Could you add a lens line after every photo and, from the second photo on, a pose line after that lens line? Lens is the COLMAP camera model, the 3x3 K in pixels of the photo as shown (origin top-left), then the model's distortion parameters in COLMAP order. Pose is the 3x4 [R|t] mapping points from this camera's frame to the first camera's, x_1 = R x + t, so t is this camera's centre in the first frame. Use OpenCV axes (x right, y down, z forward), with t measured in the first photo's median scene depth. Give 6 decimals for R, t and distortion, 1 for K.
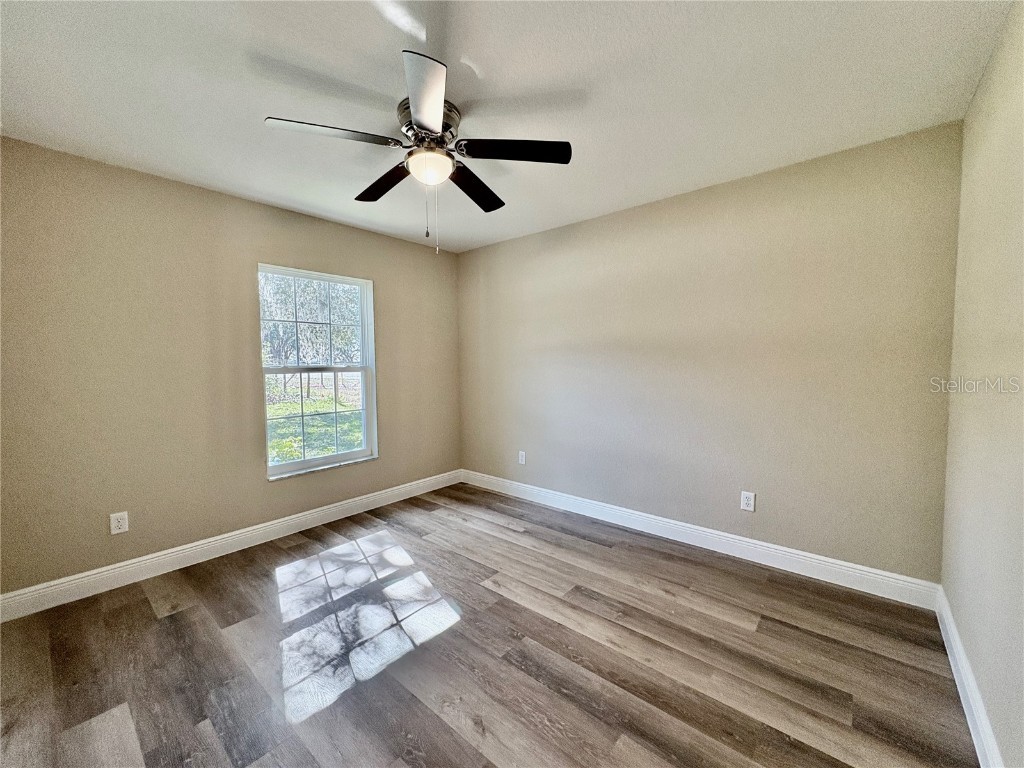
lens RADIAL K [[407.6, 0, 512.0], [0, 407.6, 384.0], [0, 0, 1]] dist [0.001283, 0.000122]
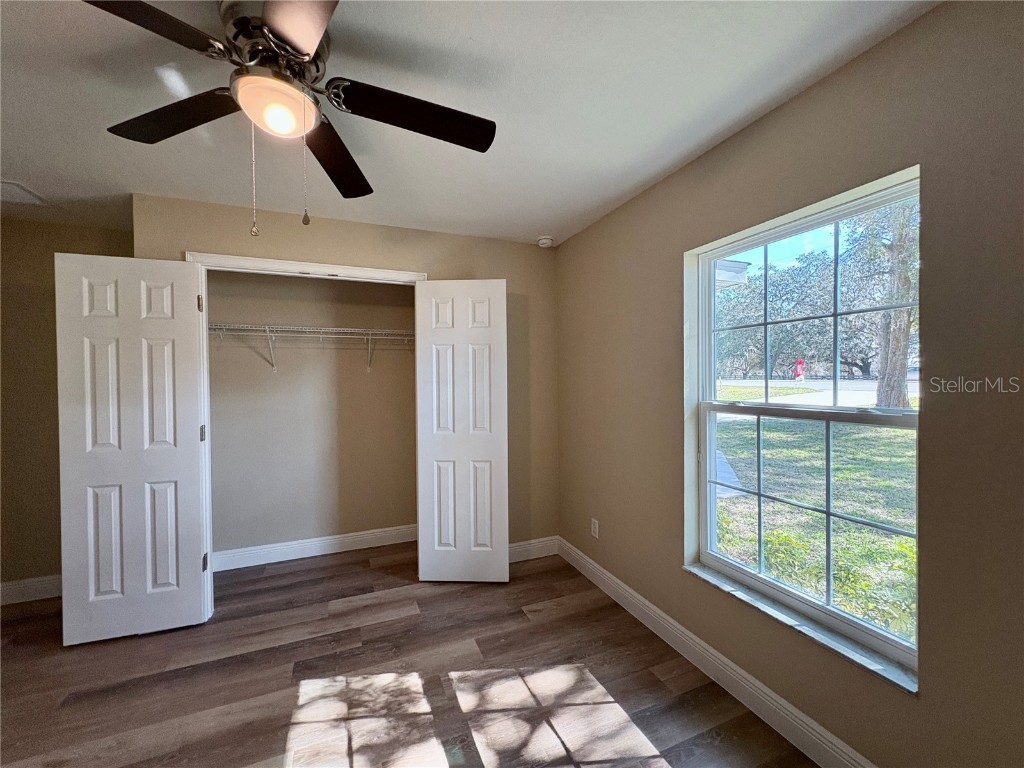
lens RADIAL K [[407.6, 0, 512.0], [0, 407.6, 384.0], [0, 0, 1]] dist [0.001283, 0.000122]
pose [[-0.454303, 0.024229, -0.890518, 0.171595], [-0.037269, 0.998238, 0.046172, -0.114875], [0.890067, 0.054165, -0.452599, 1.312944]]
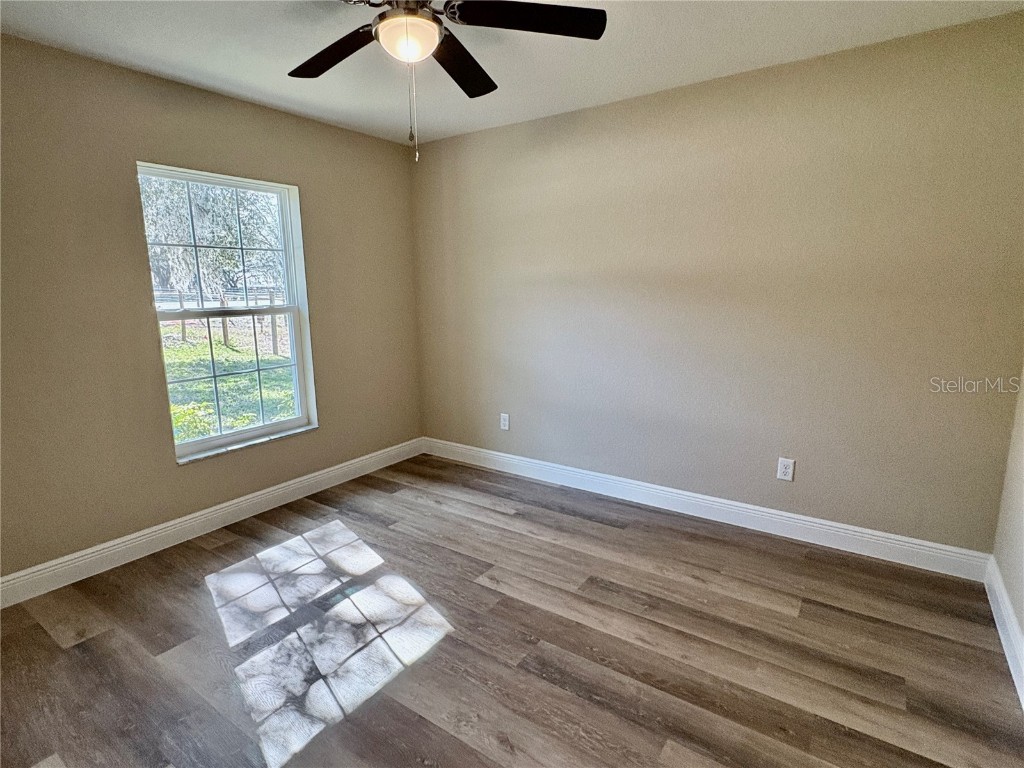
lens RADIAL K [[533.2, 0, 507.9], [0, 533.2, 382.1], [0, 0, 1]] dist [-0.000711, 0.001242]
pose [[0.995232, -0.020677, 0.095320, -0.109149], [0.008558, 0.992014, 0.125836, -0.040377], [-0.097161, -0.124420, 0.987461, -0.011314]]
